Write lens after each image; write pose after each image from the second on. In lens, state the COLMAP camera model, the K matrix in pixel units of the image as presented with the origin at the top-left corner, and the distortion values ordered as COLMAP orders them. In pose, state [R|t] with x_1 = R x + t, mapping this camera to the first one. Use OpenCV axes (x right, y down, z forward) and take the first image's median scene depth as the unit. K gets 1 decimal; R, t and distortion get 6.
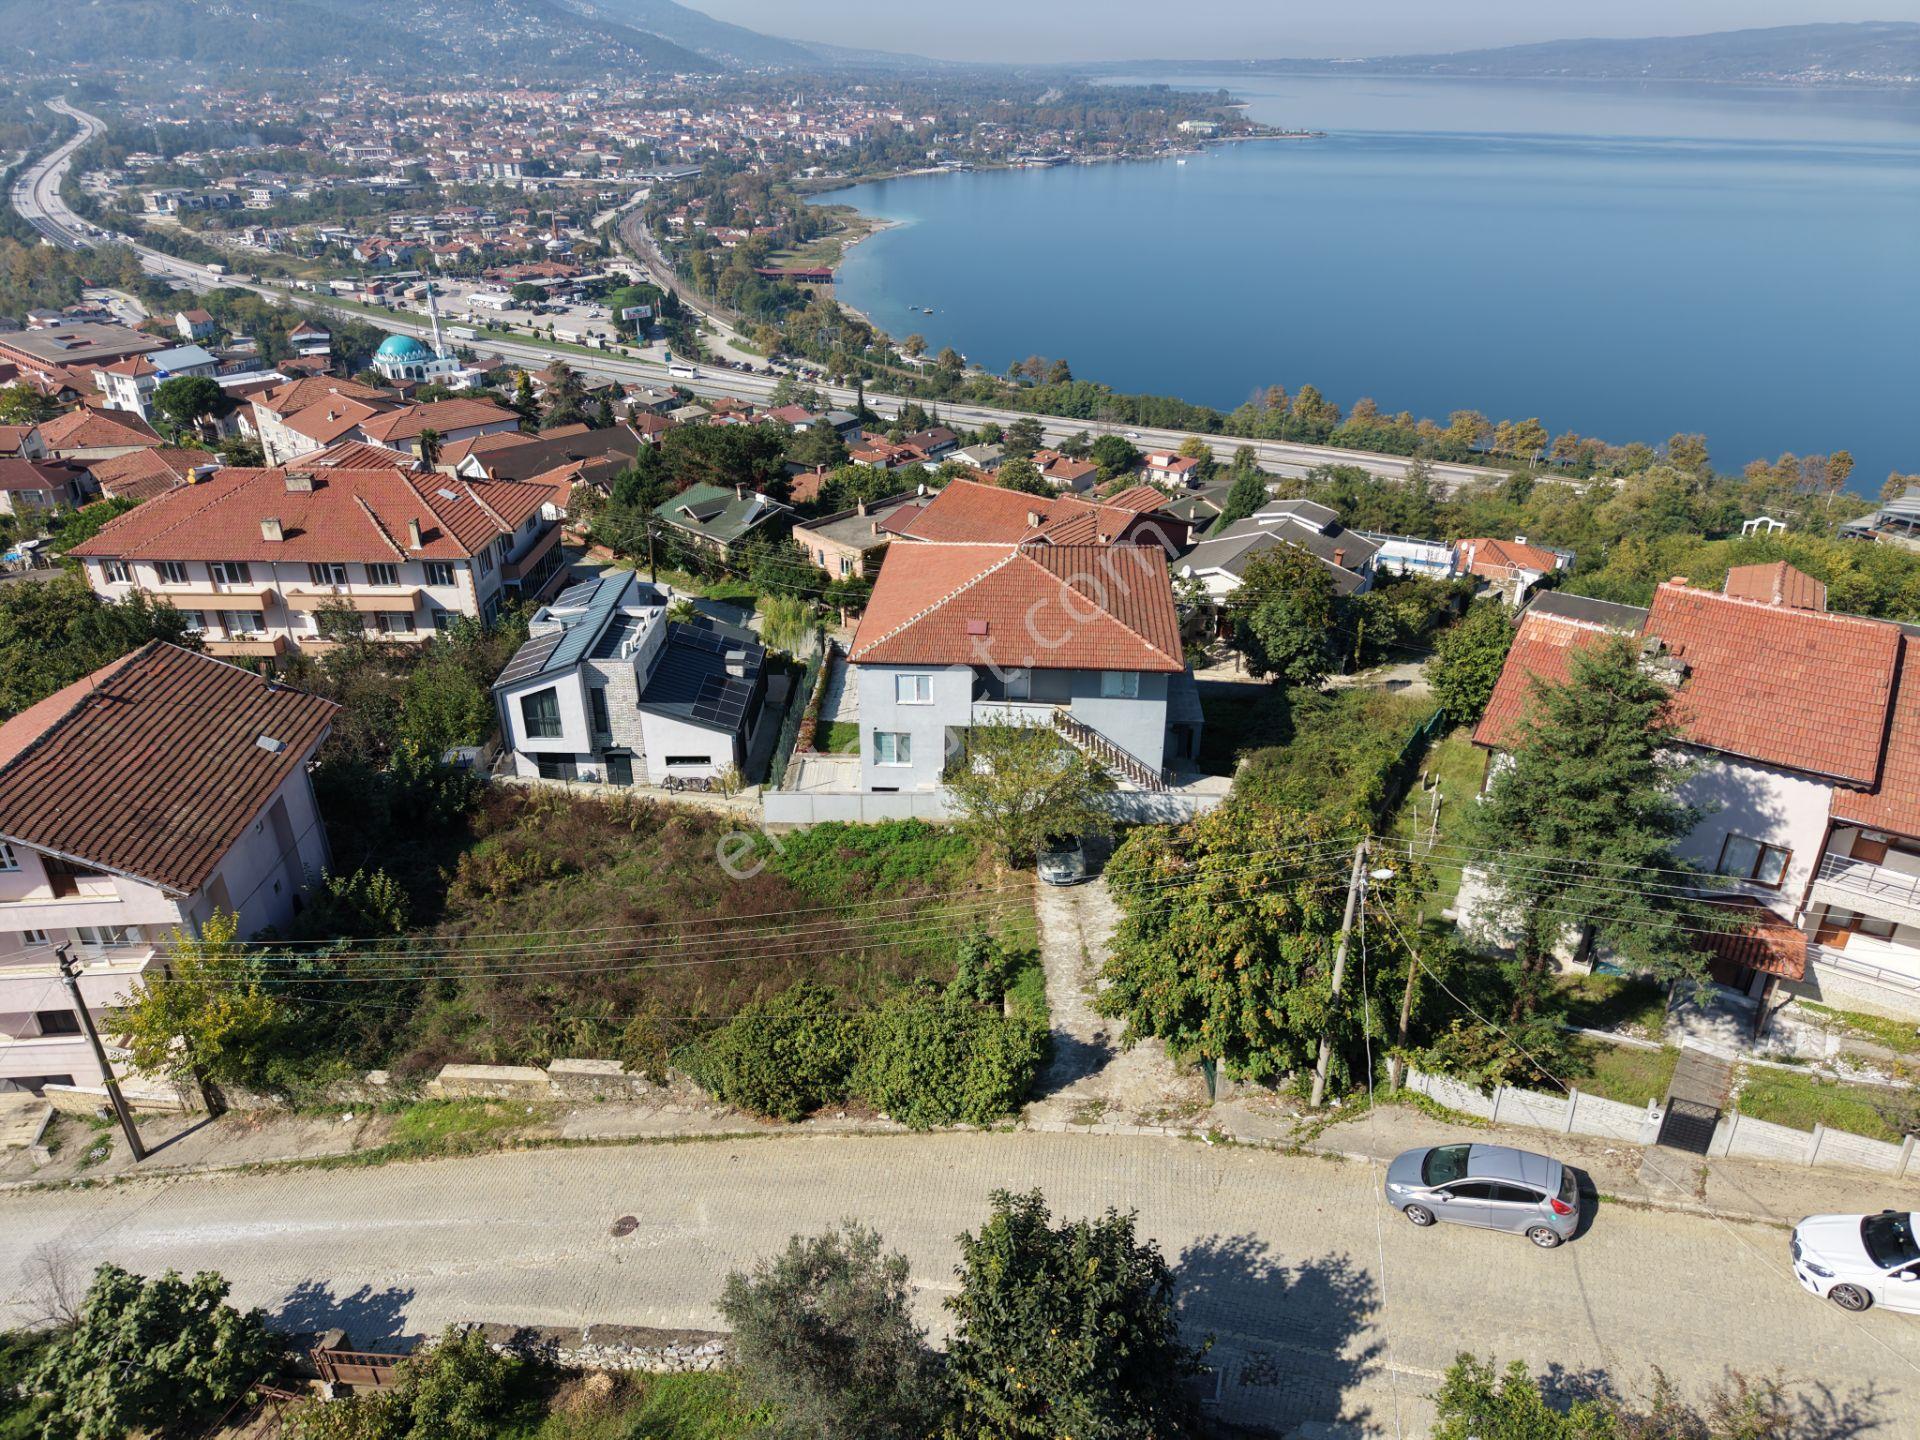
lens RADIAL K [[1285.3, 0, 960.0], [0, 1285.3, 720.0], [0, 0, 1]] dist [0.021504, -0.021286]
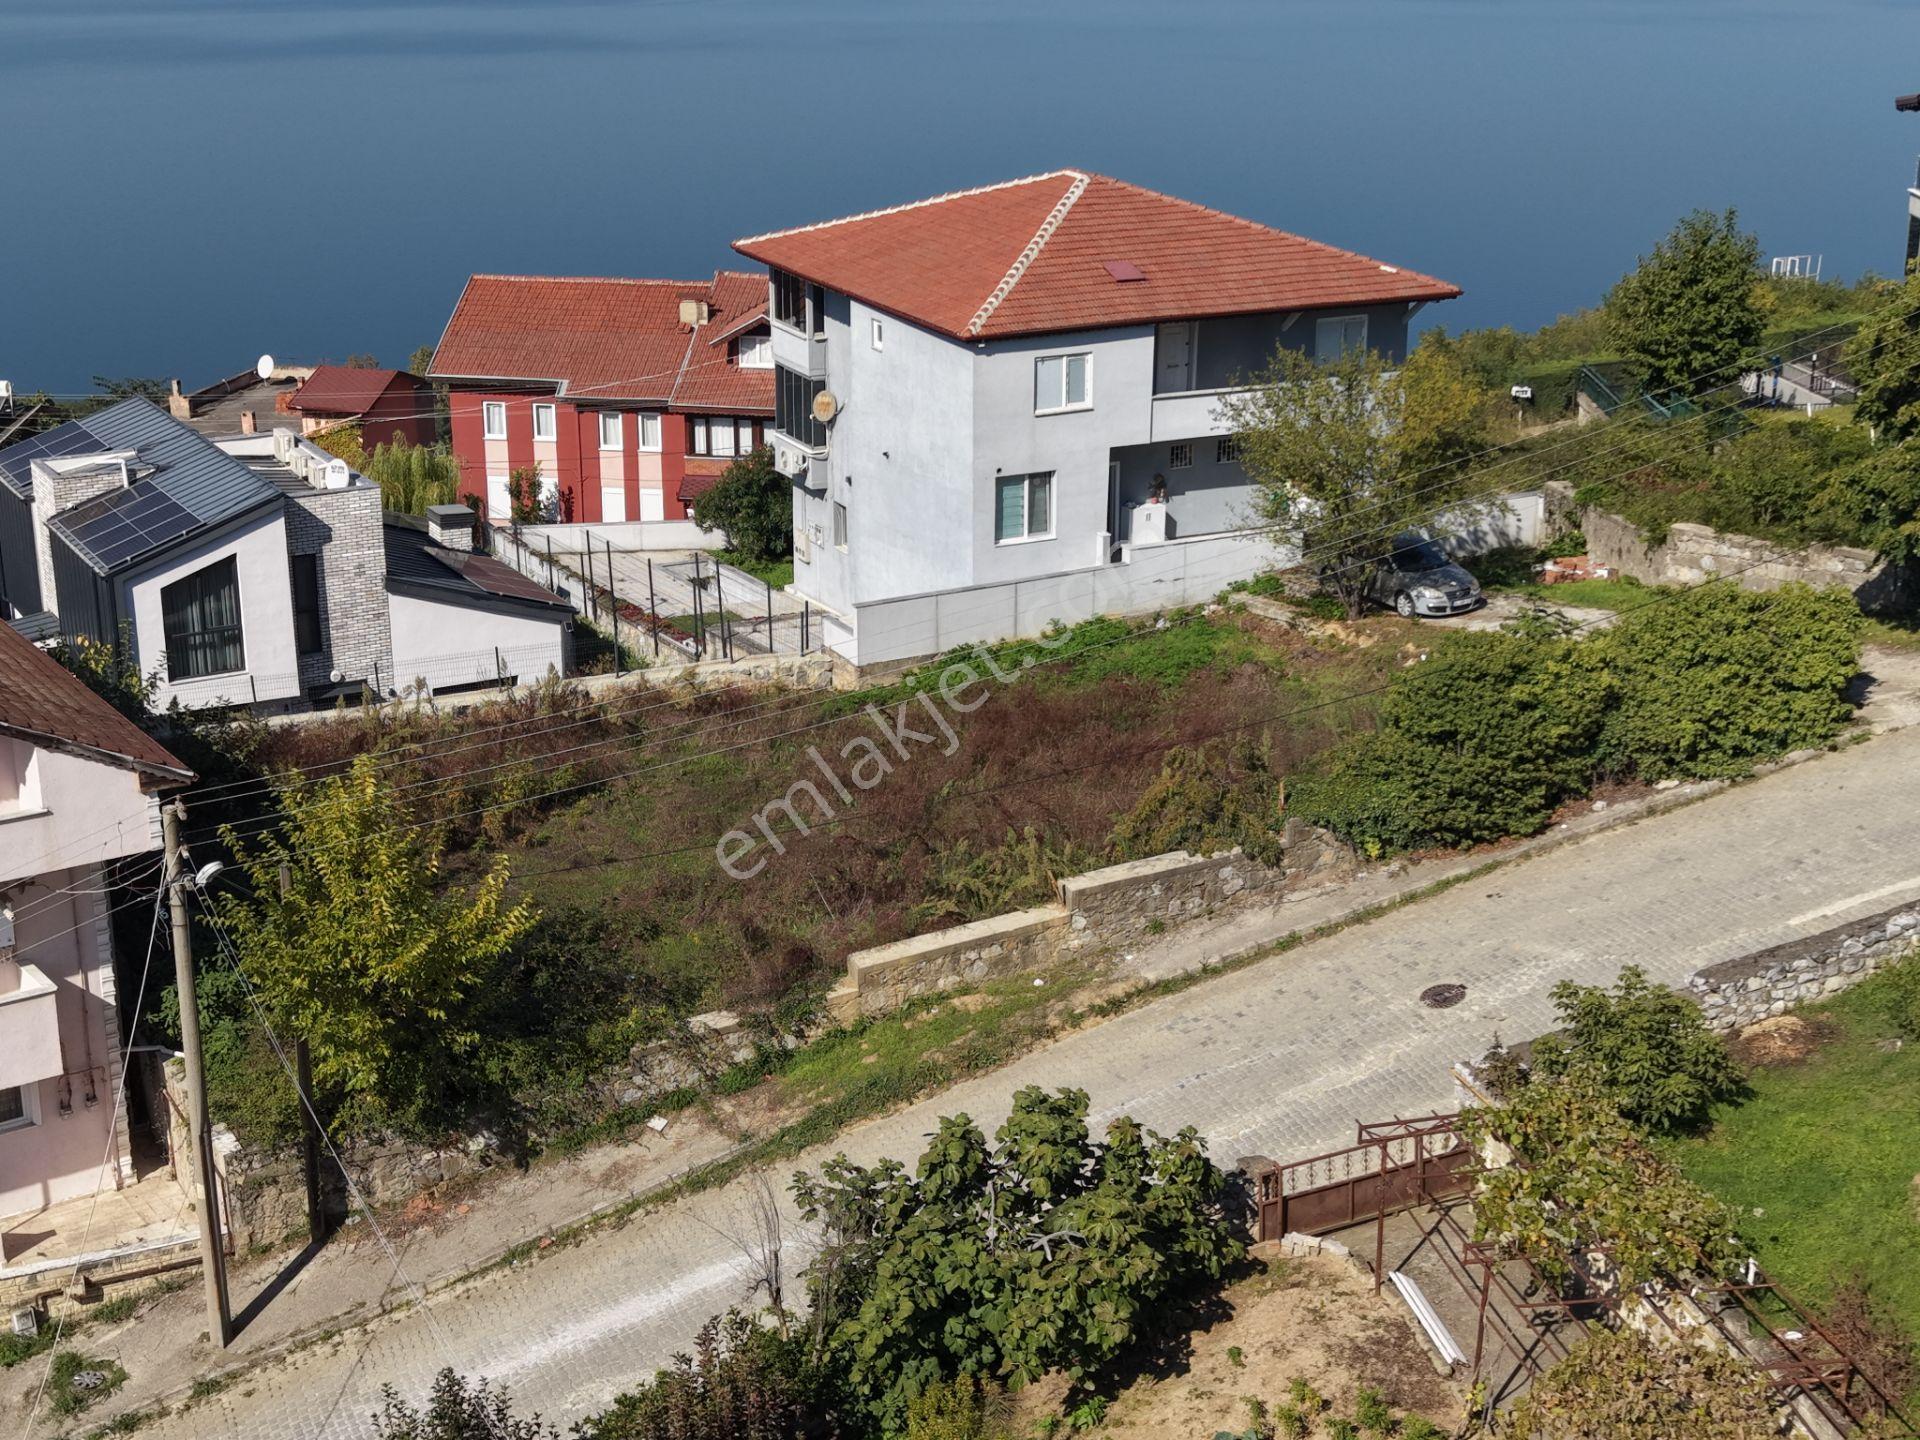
lens RADIAL K [[2729.9, 0, 960.0], [0, 2729.9, 720.0], [0, 0, 1]] dist [0.247059, -0.928832]
pose [[0.864629, -0.157460, 0.477098, -0.446834], [0.228045, 0.969159, -0.093420, 0.147228], [-0.447674, 0.189573, 0.873871, -0.007700]]
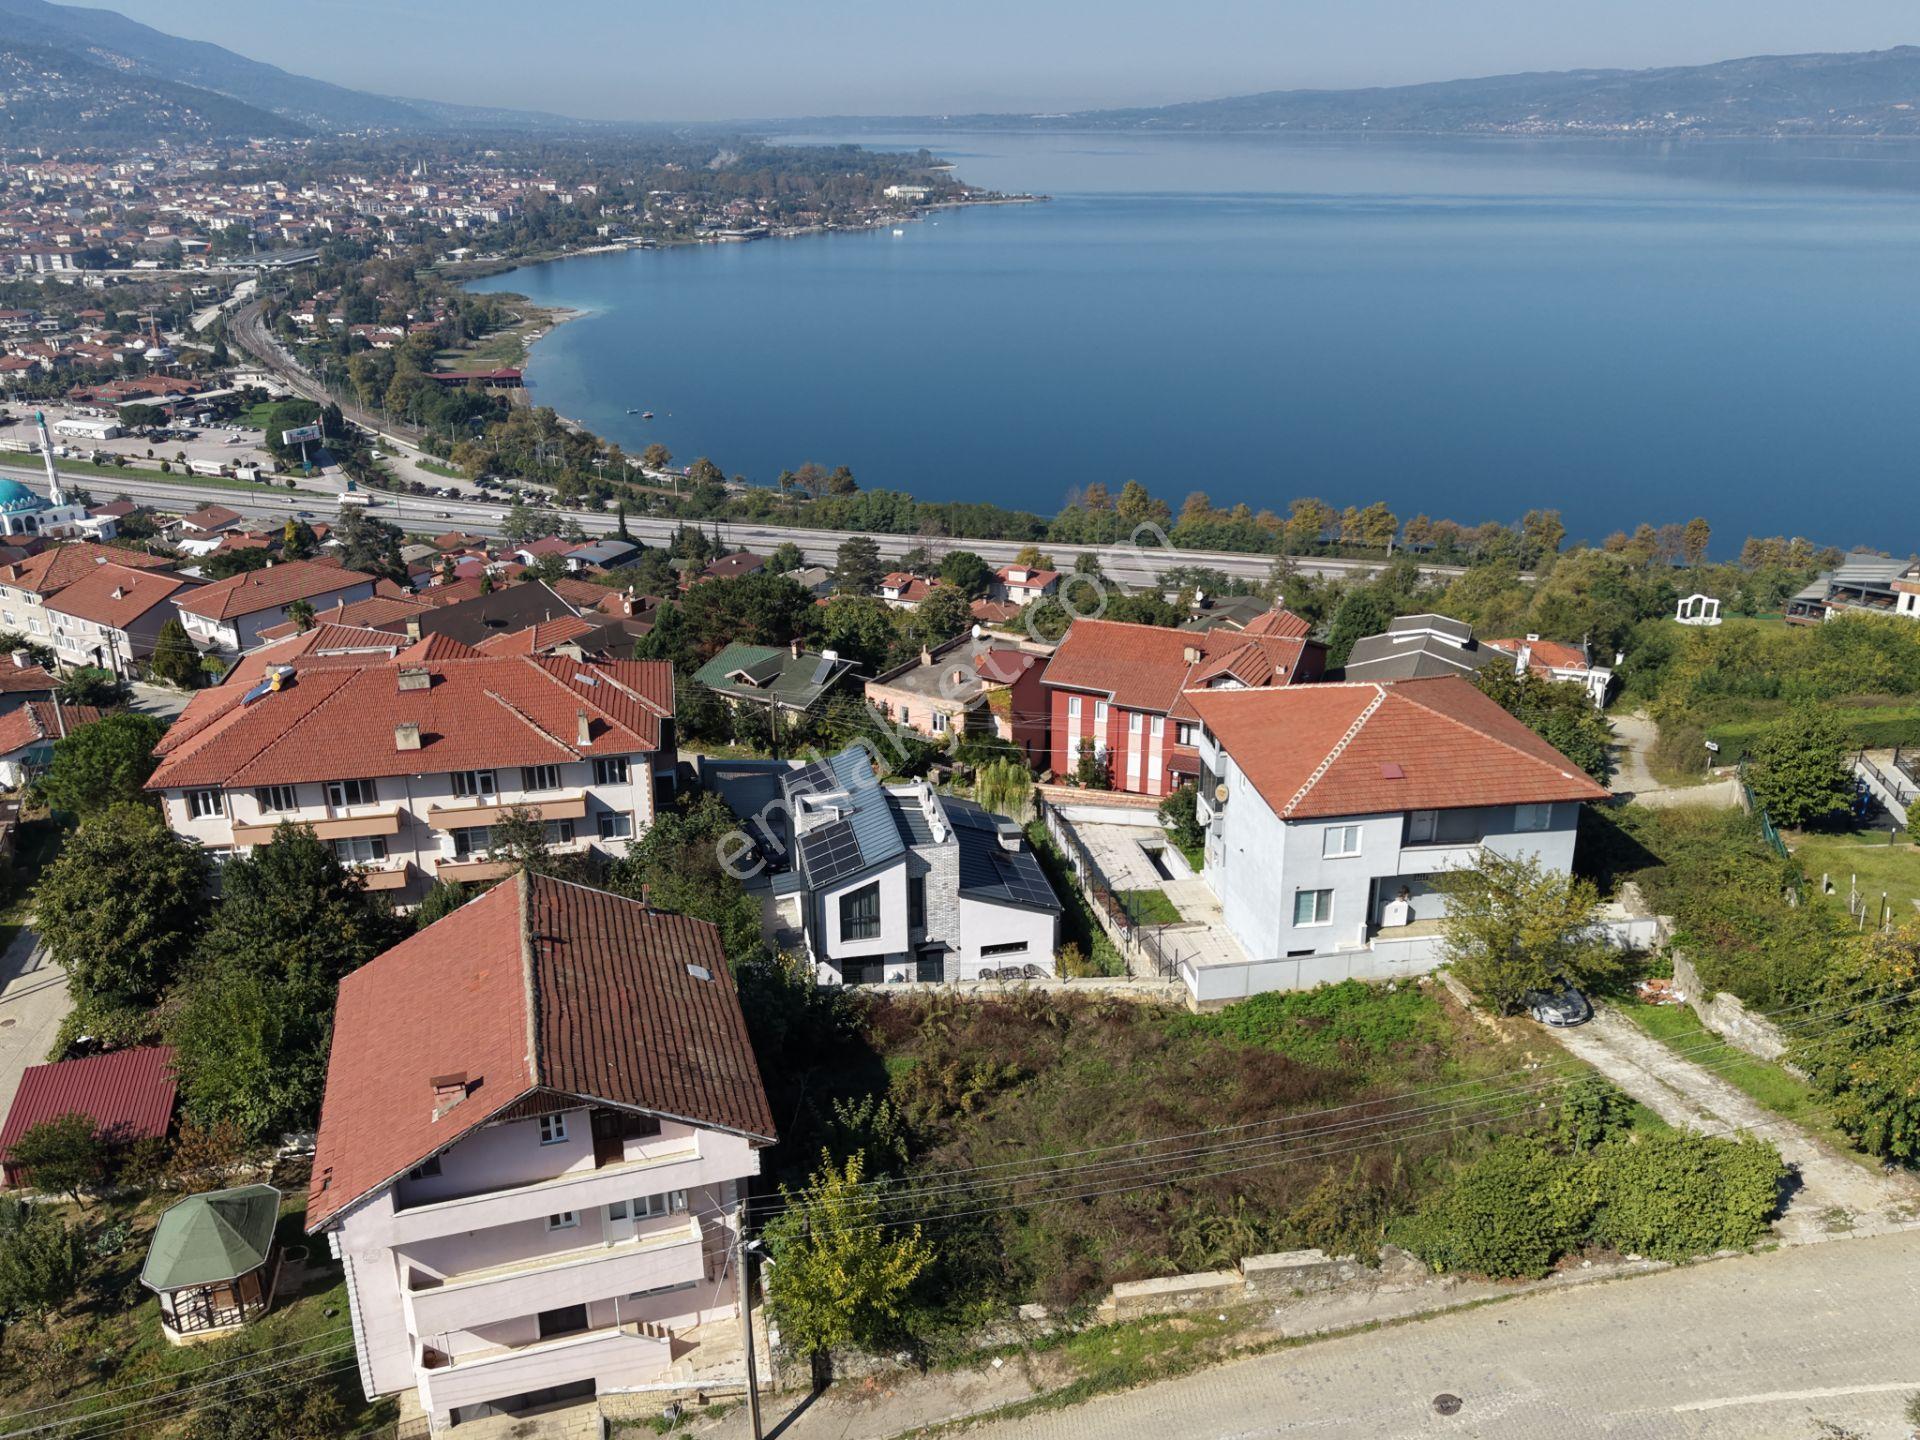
lens RADIAL K [[1575.4, 0, 960.0], [0, 1575.4, 720.0], [0, 0, 1]] dist [0.022913, -0.022397]
pose [[0.977973, -0.082789, 0.191610, -0.352675], [0.102950, 0.989871, -0.097758, -0.018753], [-0.181576, 0.115331, 0.976591, -0.073269]]
